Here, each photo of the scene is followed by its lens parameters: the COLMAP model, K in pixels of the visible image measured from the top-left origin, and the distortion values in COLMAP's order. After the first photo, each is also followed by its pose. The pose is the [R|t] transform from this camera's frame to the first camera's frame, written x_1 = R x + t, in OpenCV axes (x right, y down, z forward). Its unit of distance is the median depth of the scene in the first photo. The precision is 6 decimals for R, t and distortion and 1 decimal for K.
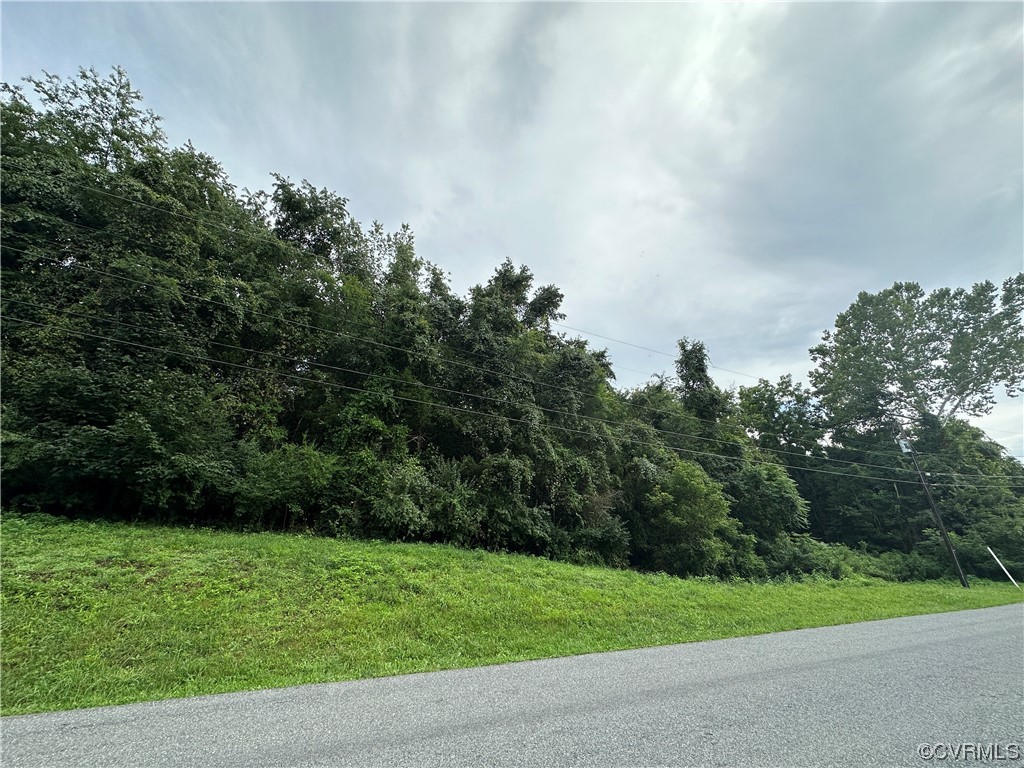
lens RADIAL K [[410.2, 0, 514.0], [0, 410.2, 383.3], [0, 0, 1]] dist [0.000056, 0.000193]
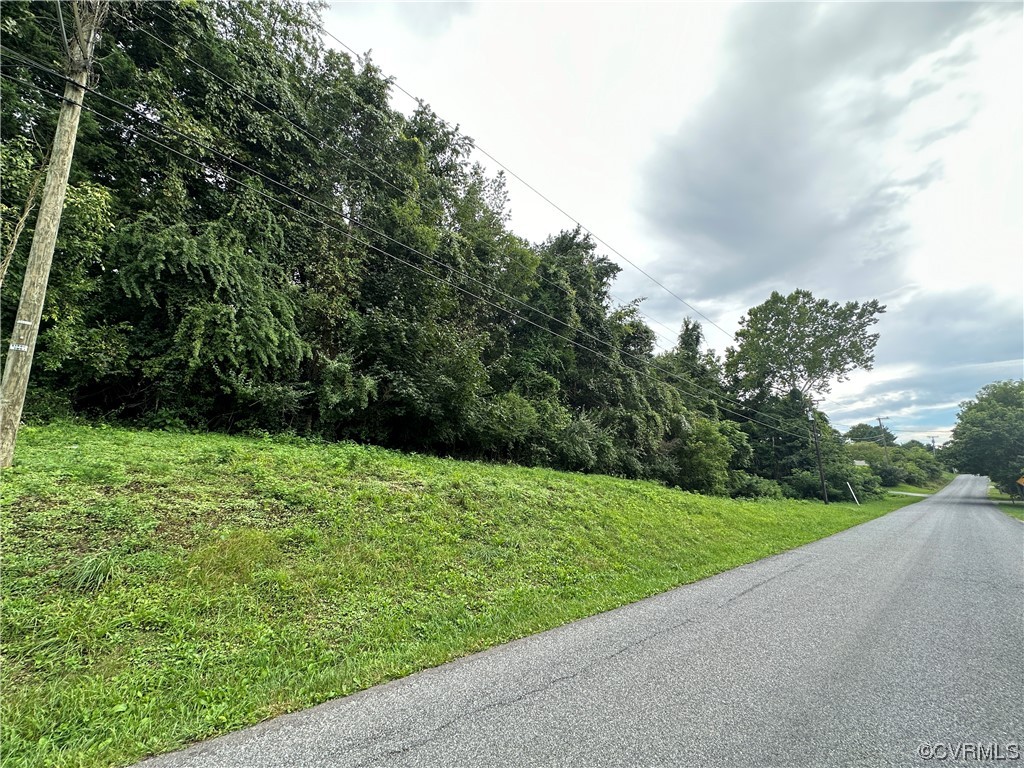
lens RADIAL K [[410.2, 0, 509.4], [0, 410.2, 384.0], [0, 0, 1]] dist [0.000056, 0.000193]
pose [[0.950875, 0.090492, 0.296055, -0.449729], [-0.141629, 0.977535, 0.156096, -0.031723], [-0.275278, -0.190358, 0.942330, -0.059885]]
